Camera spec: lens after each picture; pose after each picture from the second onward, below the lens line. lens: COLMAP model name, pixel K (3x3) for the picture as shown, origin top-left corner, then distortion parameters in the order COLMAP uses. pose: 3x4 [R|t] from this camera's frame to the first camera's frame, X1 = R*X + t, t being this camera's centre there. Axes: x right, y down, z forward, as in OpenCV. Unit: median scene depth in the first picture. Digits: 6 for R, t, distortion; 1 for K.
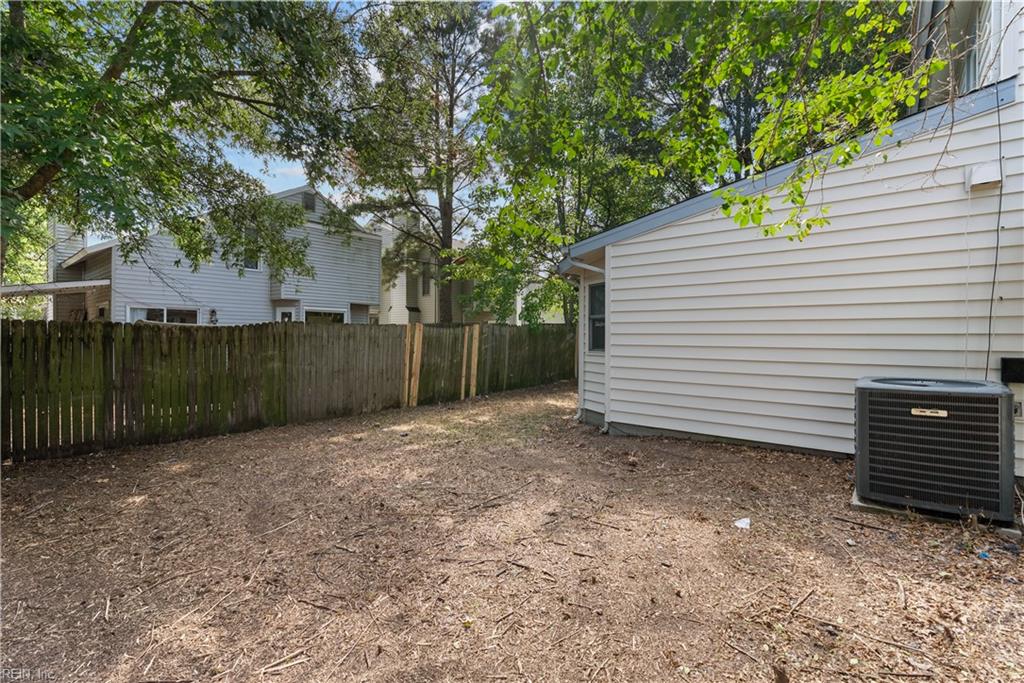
lens RADIAL K [[466.2, 0, 512.7], [0, 466.2, 338.4], [0, 0, 1]] dist [-0.009383, 0.003125]
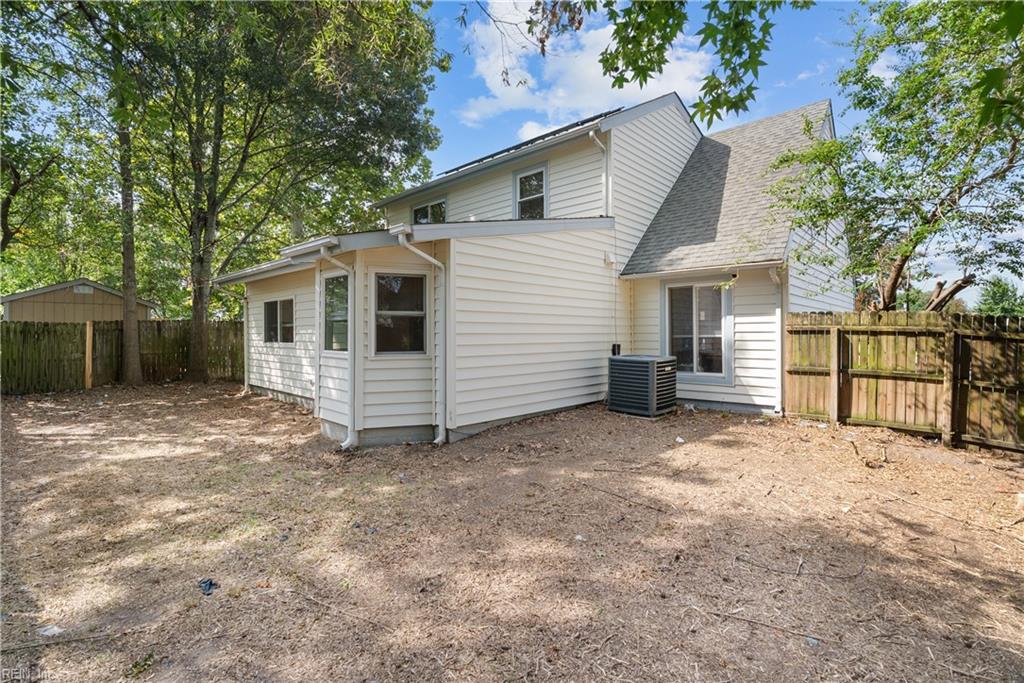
lens RADIAL K [[466.2, 0, 512.7], [0, 466.2, 335.9], [0, 0, 1]] dist [-0.009383, 0.003125]
pose [[0.058487, -0.014250, 0.998186, -0.823752], [0.008697, 0.999867, 0.013765, -0.019177], [-0.998250, 0.007876, 0.058603, 0.949574]]
